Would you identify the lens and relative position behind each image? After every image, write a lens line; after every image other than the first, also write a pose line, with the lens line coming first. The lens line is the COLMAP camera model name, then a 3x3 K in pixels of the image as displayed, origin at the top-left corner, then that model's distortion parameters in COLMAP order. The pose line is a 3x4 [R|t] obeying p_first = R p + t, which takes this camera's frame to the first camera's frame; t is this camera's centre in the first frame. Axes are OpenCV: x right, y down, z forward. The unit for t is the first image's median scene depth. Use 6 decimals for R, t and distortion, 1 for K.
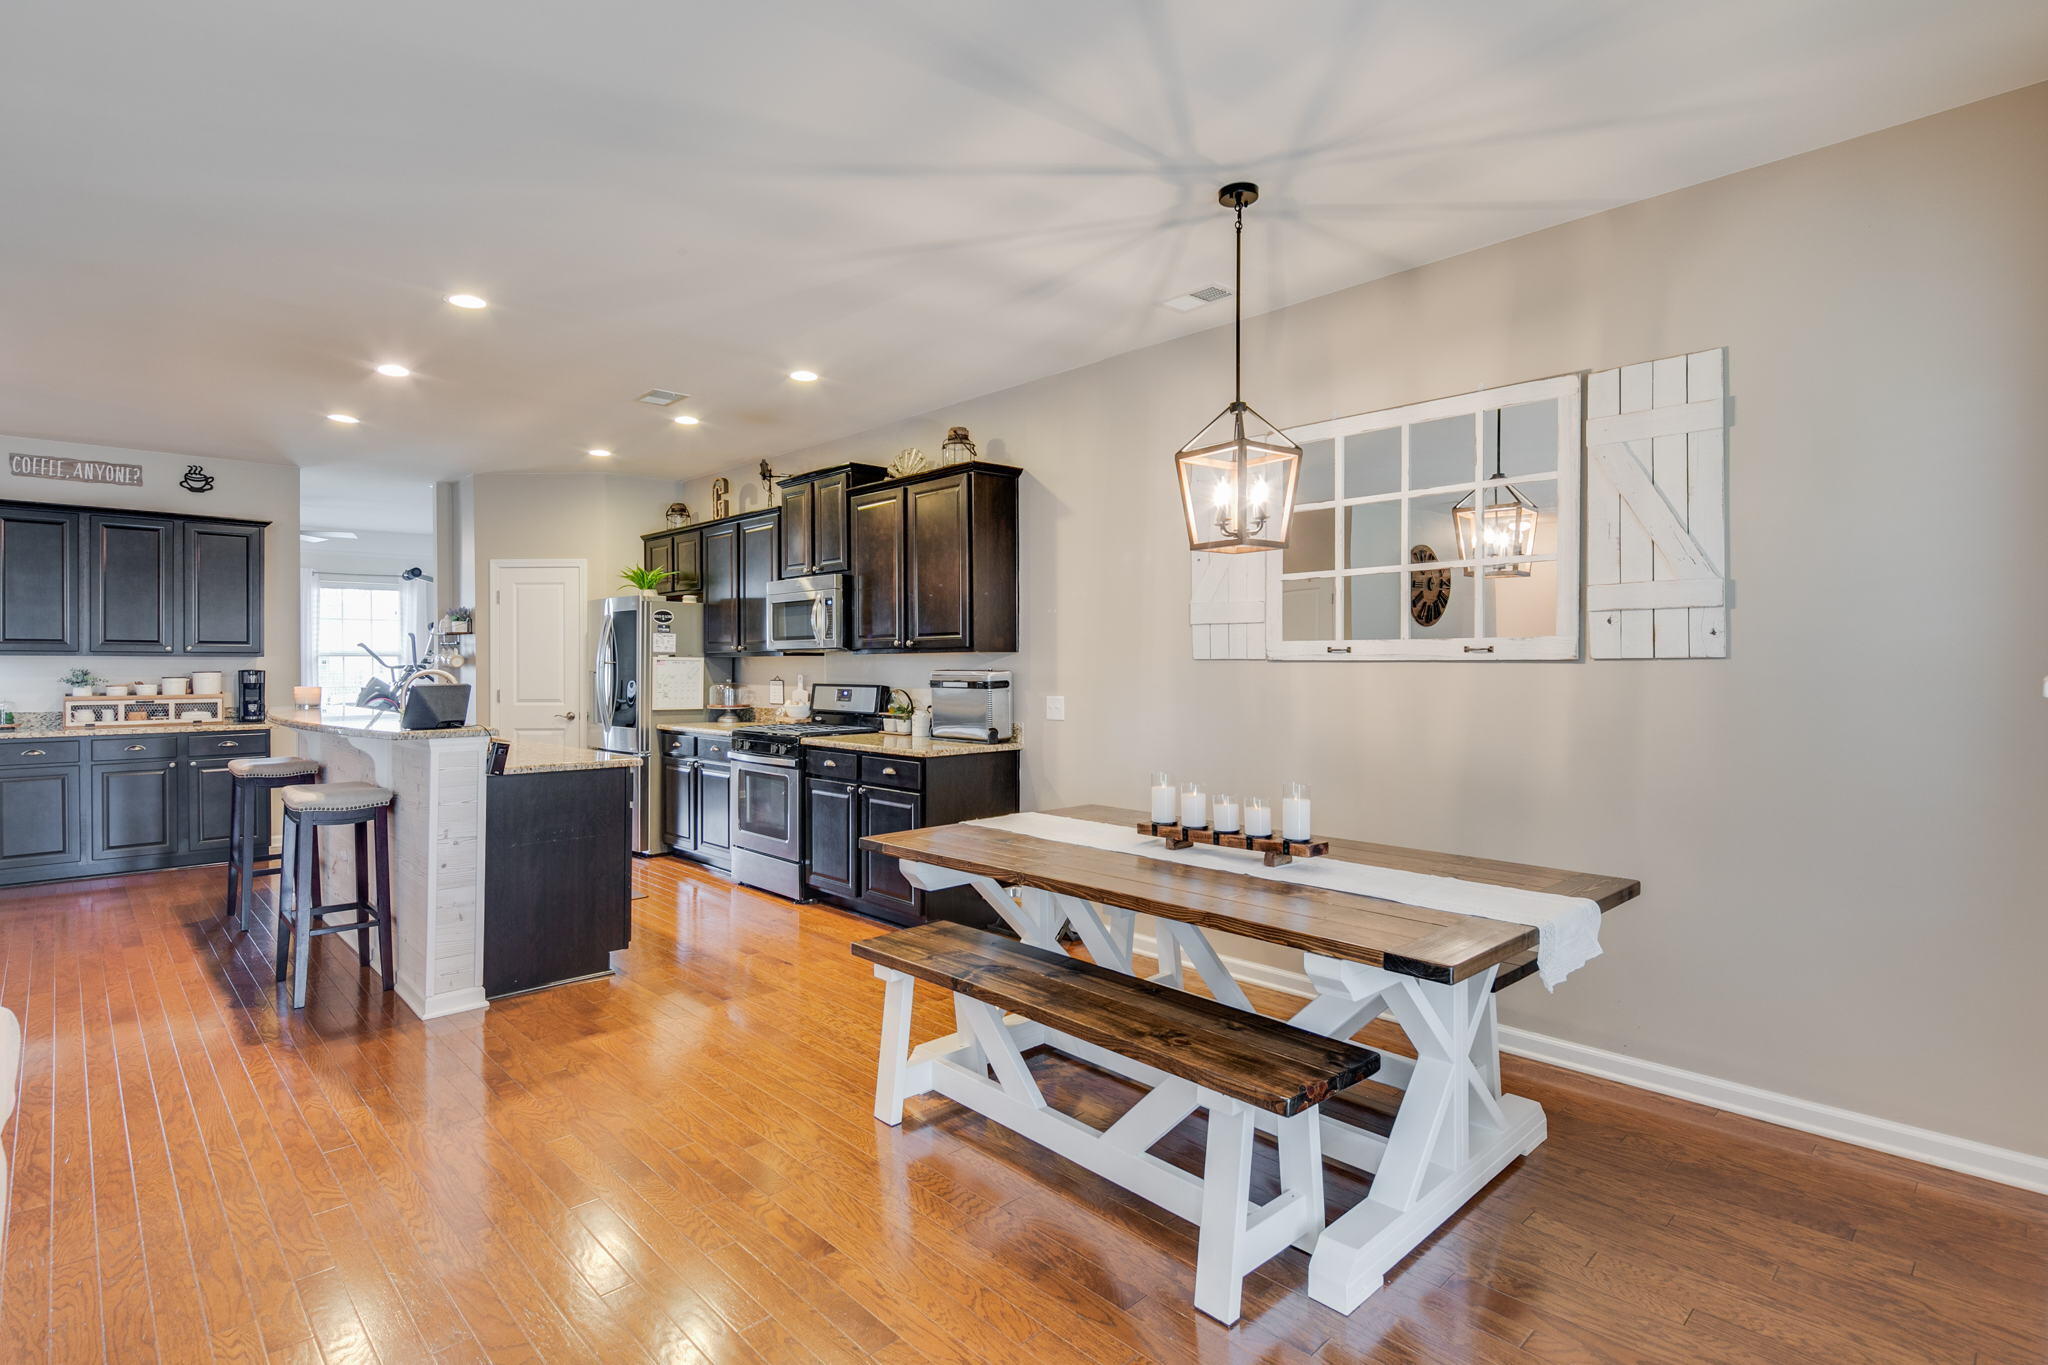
lens RADIAL K [[1008.0, 0, 1025.0], [0, 1008.0, 671.7], [0, 0, 1]] dist [-0.001677, -0.002236]
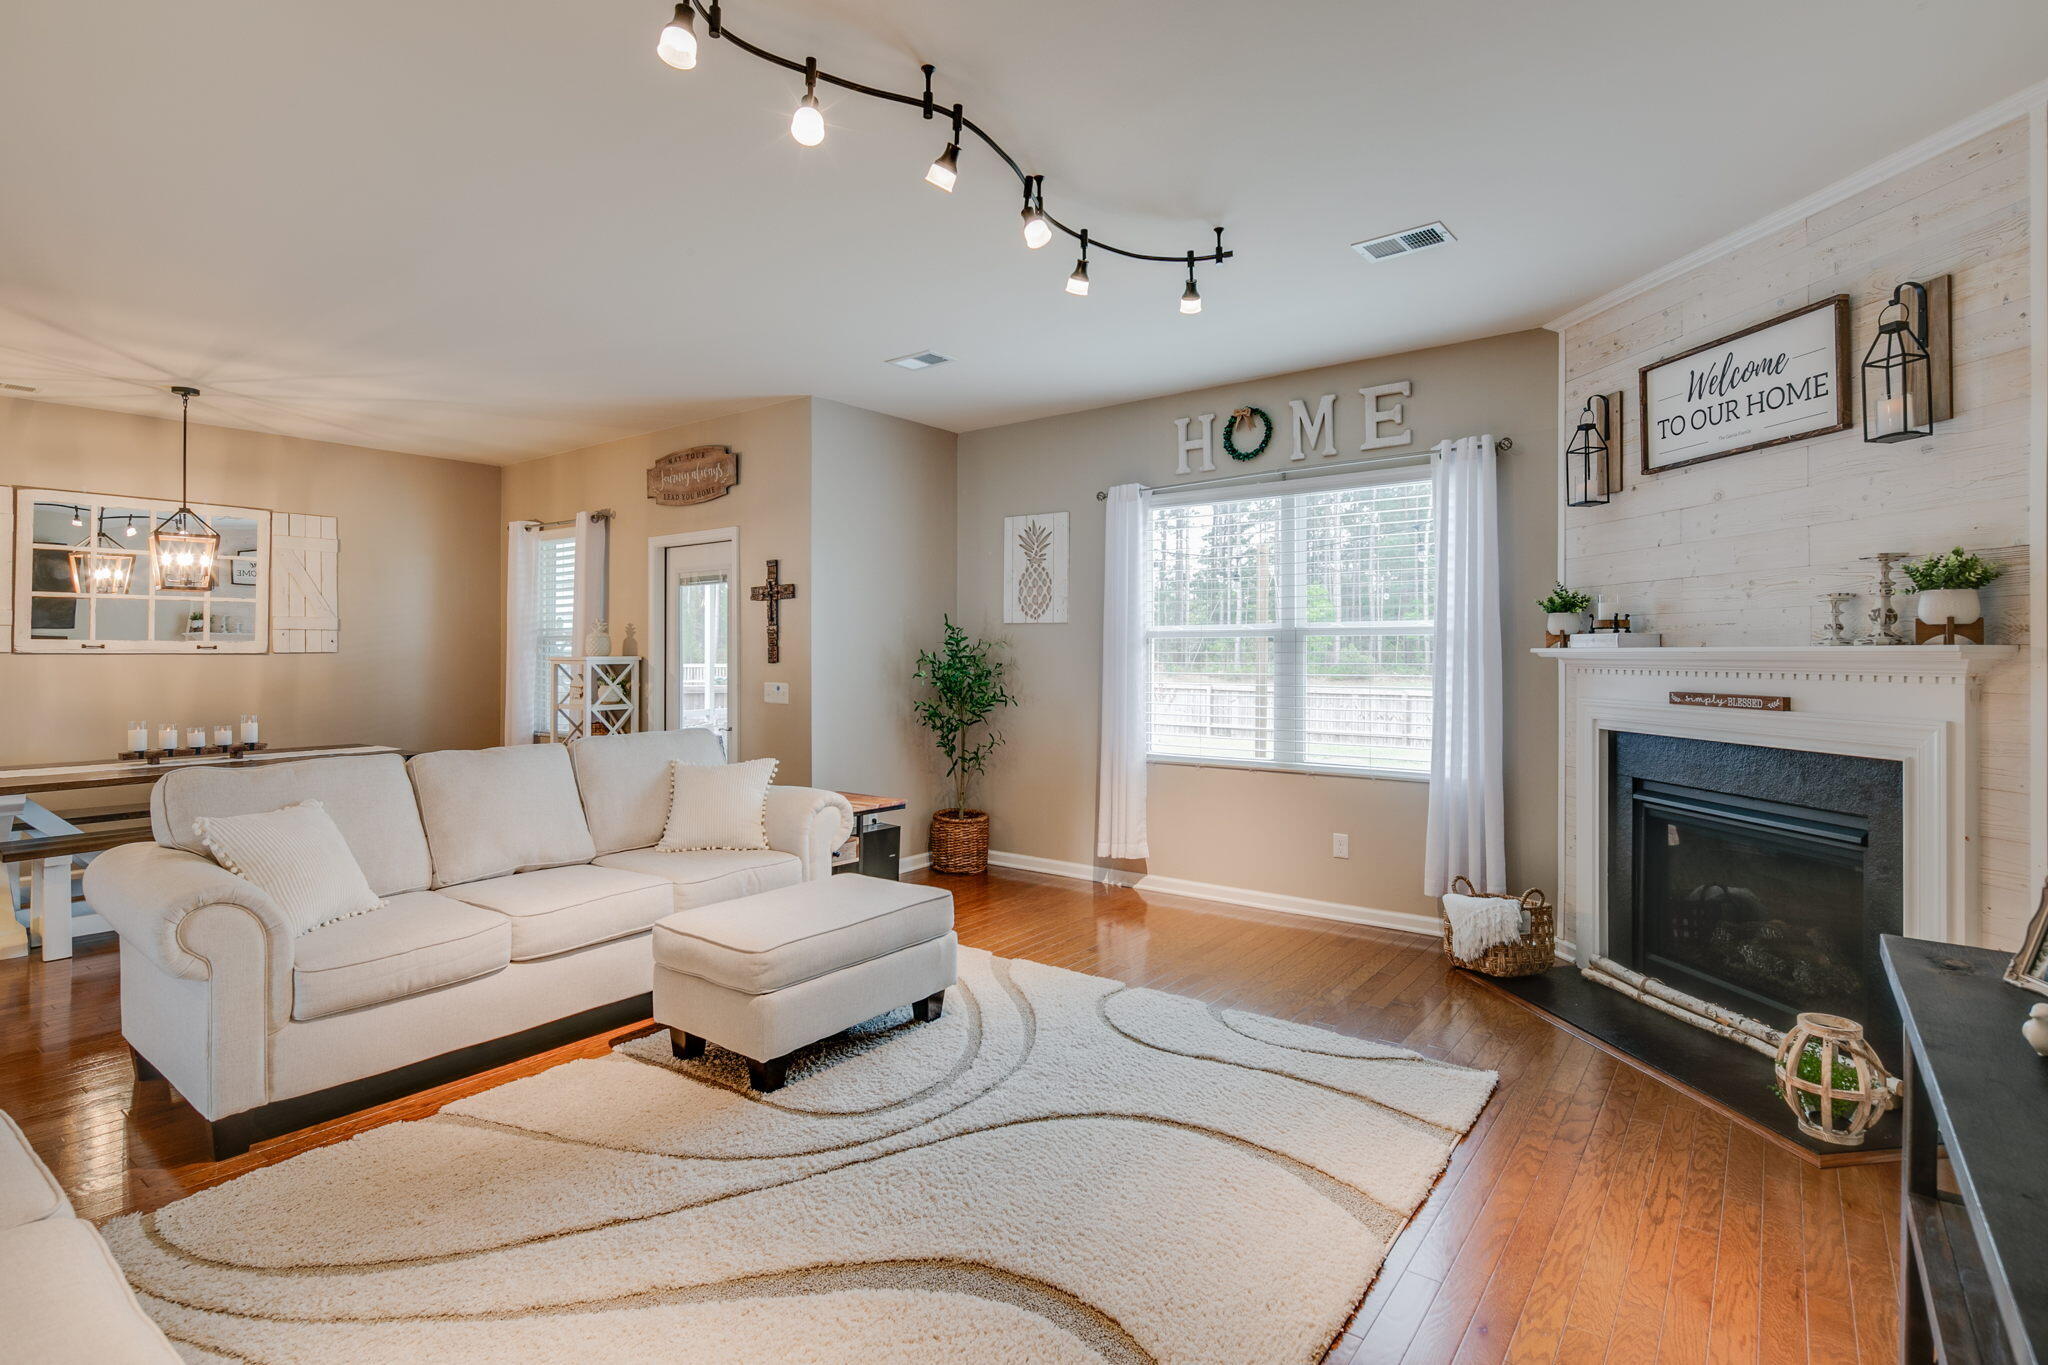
lens RADIAL K [[994.9, 0, 1027.4], [0, 994.9, 669.9], [0, 0, 1]] dist [0.001090, -0.000387]
pose [[-0.156065, -0.012948, 0.987662, -0.831873], [0.010503, 0.999836, 0.014767, 0.004042], [-0.987691, 0.012678, -0.155903, -0.089695]]
